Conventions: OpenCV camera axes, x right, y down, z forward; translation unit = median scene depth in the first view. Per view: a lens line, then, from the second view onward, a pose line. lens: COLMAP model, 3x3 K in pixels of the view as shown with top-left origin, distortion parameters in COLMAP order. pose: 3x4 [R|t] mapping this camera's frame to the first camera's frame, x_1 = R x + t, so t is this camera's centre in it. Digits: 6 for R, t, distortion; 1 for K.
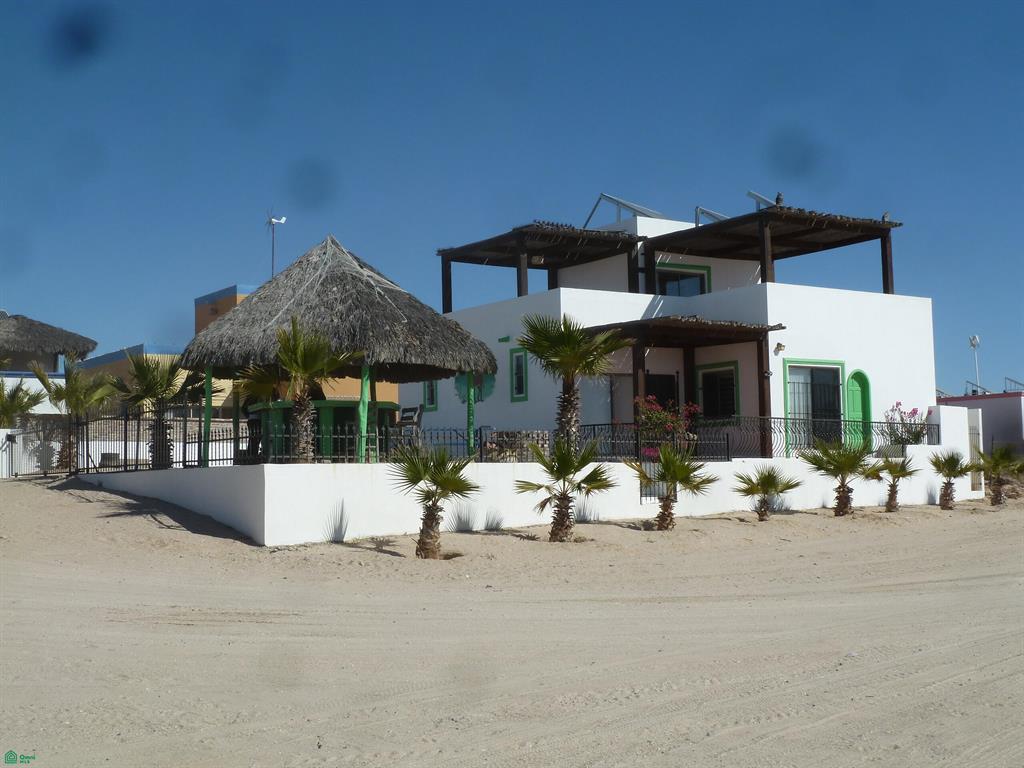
lens RADIAL K [[1327.6, 0, 517.4], [0, 1327.6, 377.3], [0, 0, 1]] dist [-0.012786, 0.000000]
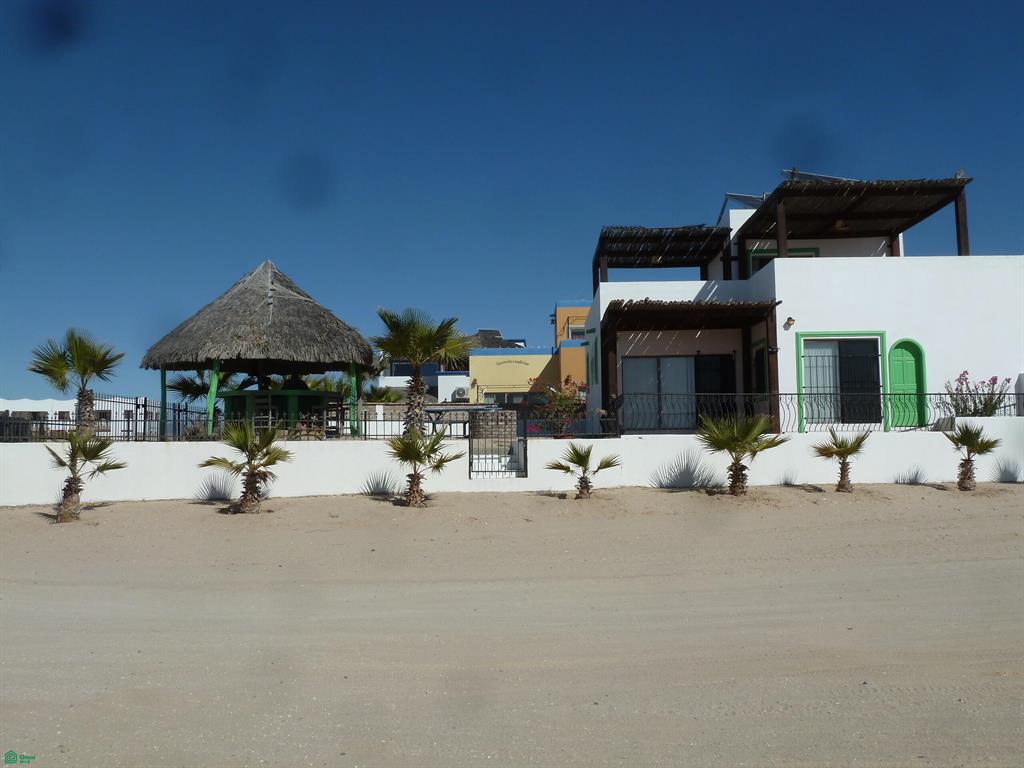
lens RADIAL K [[902.1, 0, 506.7], [0, 902.1, 389.0], [0, 0, 1]] dist [-0.030625, -0.011901]
pose [[0.811055, -0.026218, -0.584382, 0.397097], [0.040159, 0.999134, 0.010910, 0.011598], [0.583589, -0.032317, 0.811406, 0.305179]]
